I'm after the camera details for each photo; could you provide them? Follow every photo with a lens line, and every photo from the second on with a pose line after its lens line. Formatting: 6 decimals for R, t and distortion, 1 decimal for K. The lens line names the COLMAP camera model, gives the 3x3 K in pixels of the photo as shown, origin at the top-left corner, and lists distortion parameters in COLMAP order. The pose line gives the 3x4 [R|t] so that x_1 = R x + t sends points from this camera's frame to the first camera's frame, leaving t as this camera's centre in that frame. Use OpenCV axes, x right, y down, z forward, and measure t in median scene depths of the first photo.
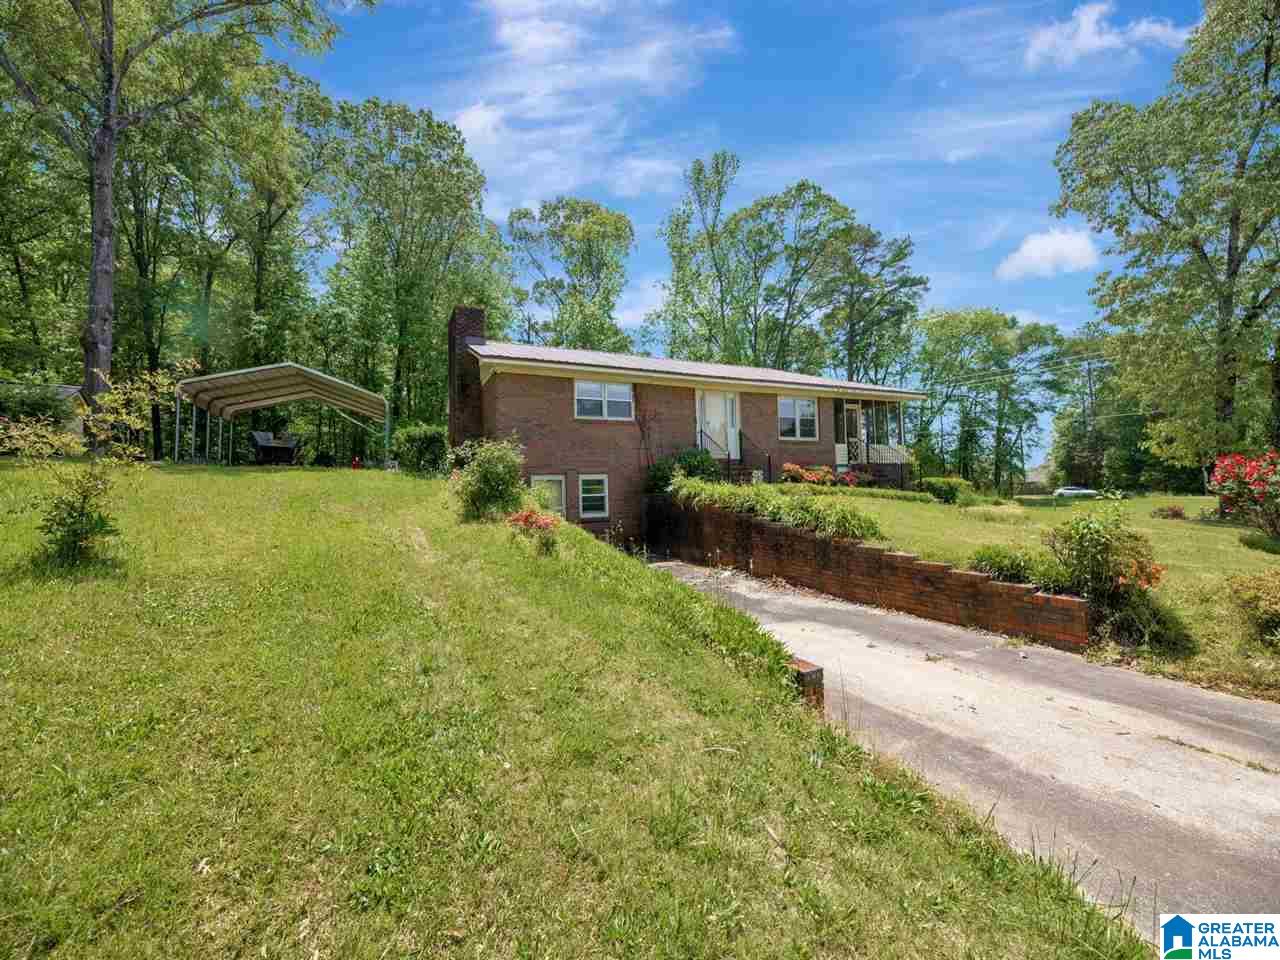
lens RADIAL K [[520.5, 0, 639.7], [0, 520.5, 481.9], [0, 0, 1]] dist [-0.000502, 0.000015]
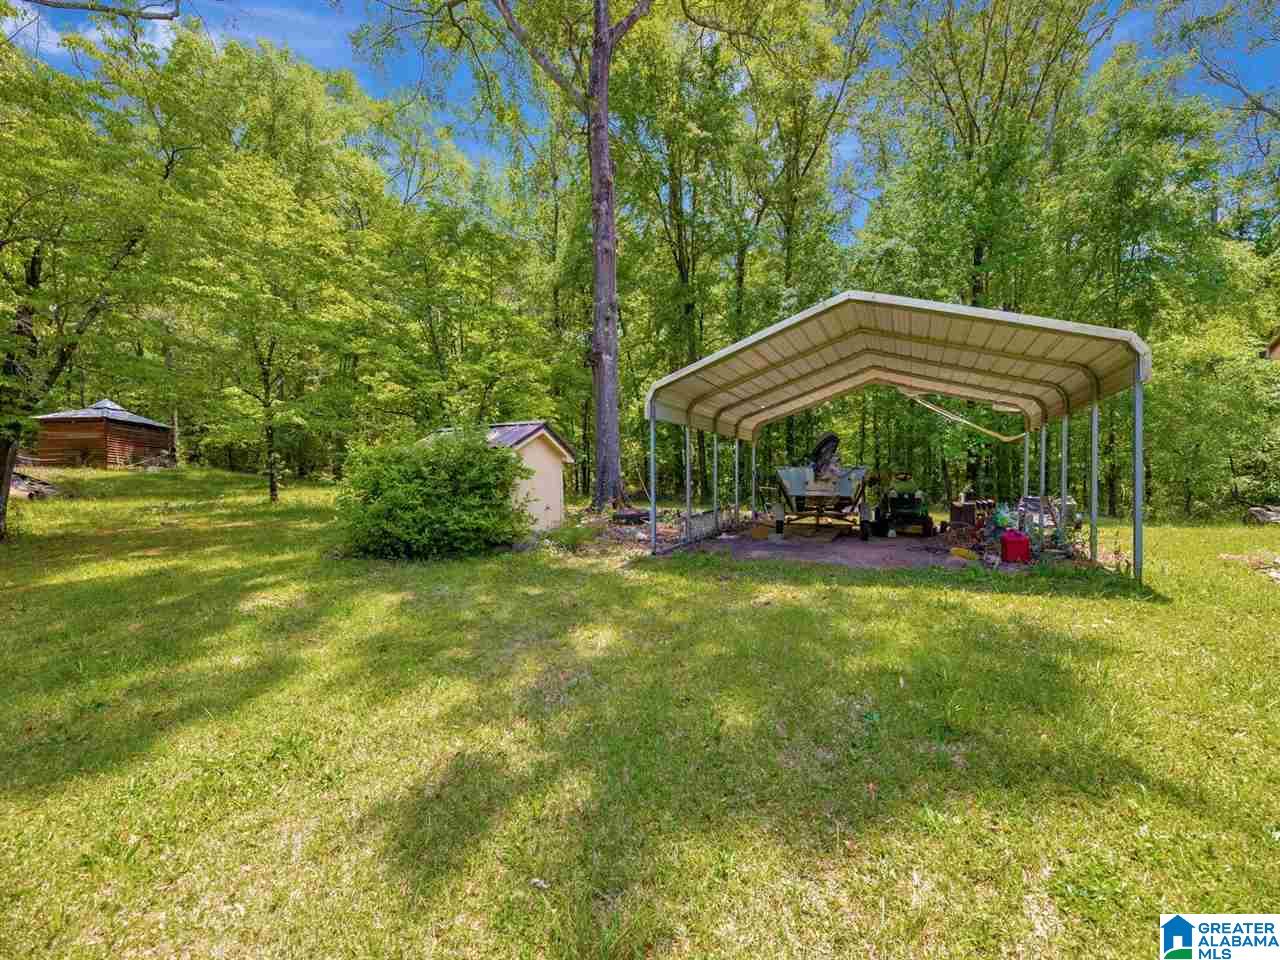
lens RADIAL K [[505.6, 0, 641.2], [0, 505.6, 479.5], [0, 0, 1]] dist [-0.000375, -0.000008]
pose [[0.597594, -0.005004, -0.801783, -0.416718], [0.028285, 0.999490, 0.014843, -0.092960], [0.801300, -0.031549, 0.597431, 0.581927]]
